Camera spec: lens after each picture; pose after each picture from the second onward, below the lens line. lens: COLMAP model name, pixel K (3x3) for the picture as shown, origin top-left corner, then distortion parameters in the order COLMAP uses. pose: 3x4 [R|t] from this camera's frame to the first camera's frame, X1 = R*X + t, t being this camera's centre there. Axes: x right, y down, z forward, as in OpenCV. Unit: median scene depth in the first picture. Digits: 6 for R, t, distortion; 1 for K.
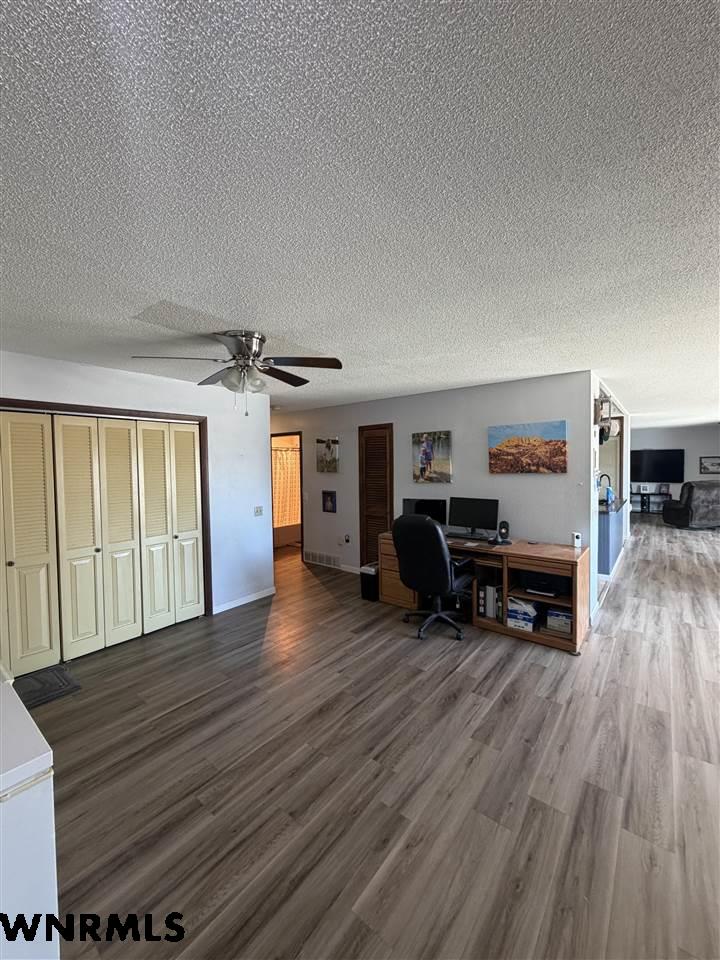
lens RADIAL K [[383.7, 0, 359.5], [0, 383.7, 475.8], [0, 0, 1]] dist [0.003123, -0.000037]
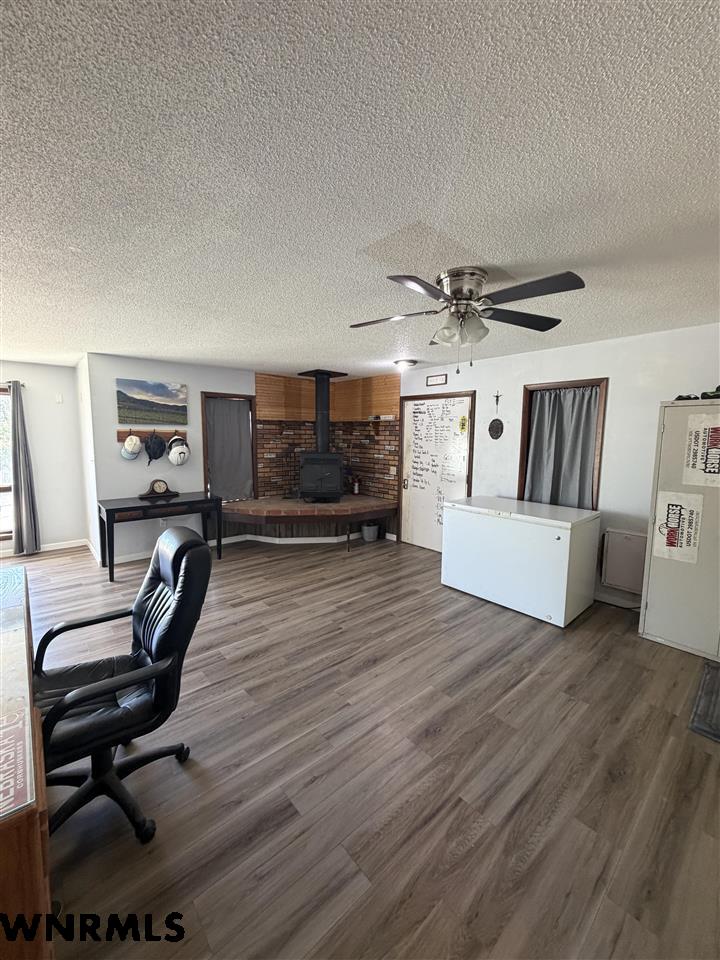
lens RADIAL K [[383.7, 0, 354.6], [0, 383.7, 476.0], [0, 0, 1]] dist [0.003123, -0.000037]
pose [[-0.982597, -0.014579, 0.185179, -0.178000], [0.010944, 0.990640, 0.136060, -0.039706], [-0.185429, 0.135718, -0.973240, 1.489442]]
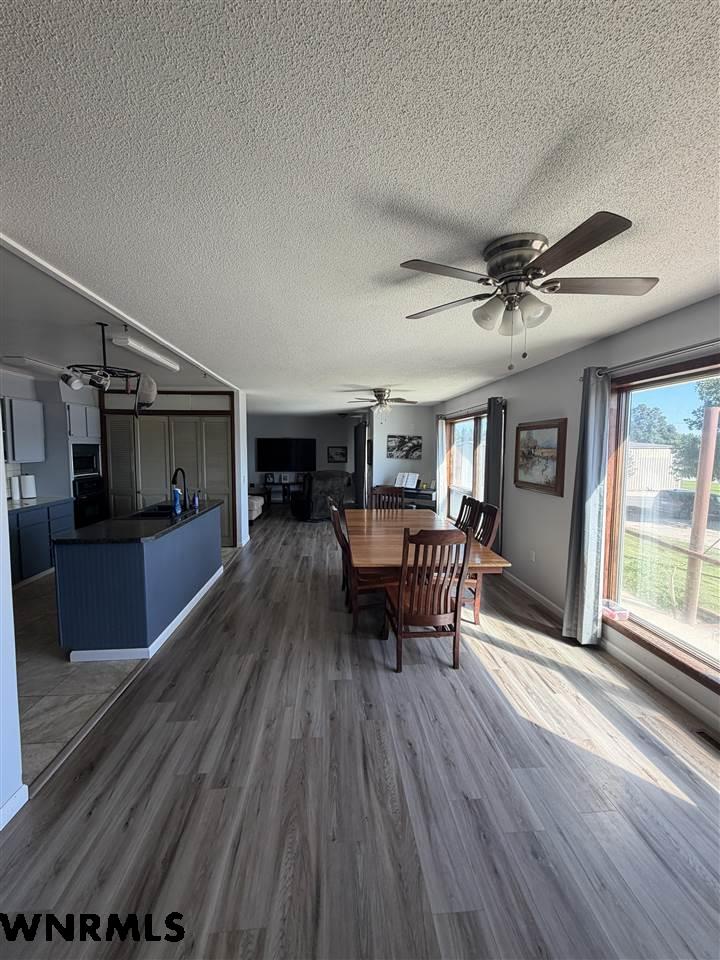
lens RADIAL K [[383.7, 0, 360.6], [0, 383.7, 478.7], [0, 0, 1]] dist [0.003123, -0.000037]
pose [[0.728598, -0.034829, 0.684056, 0.749739], [0.006618, 0.999018, 0.043817, -0.022063], [-0.684910, -0.027398, 0.728112, 0.564298]]
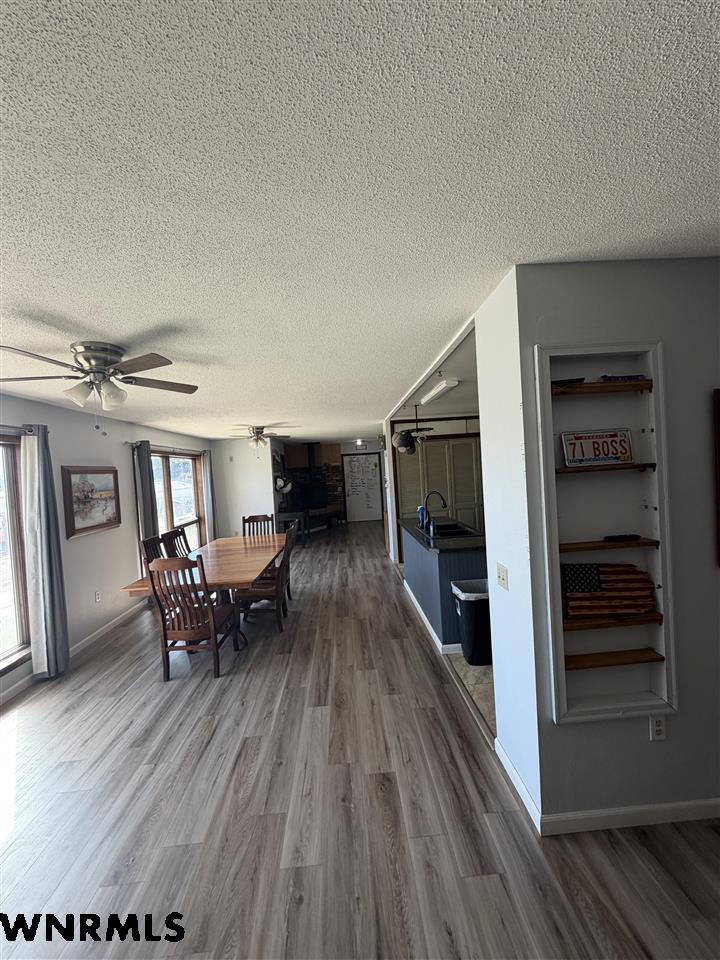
lens RADIAL K [[383.7, 0, 355.5], [0, 383.7, 477.5], [0, 0, 1]] dist [0.003123, -0.000037]
pose [[-0.759641, 0.078754, -0.645557, 2.119887], [0.054541, 0.996859, 0.057431, -0.131567], [0.648052, 0.008418, -0.761550, 2.570502]]
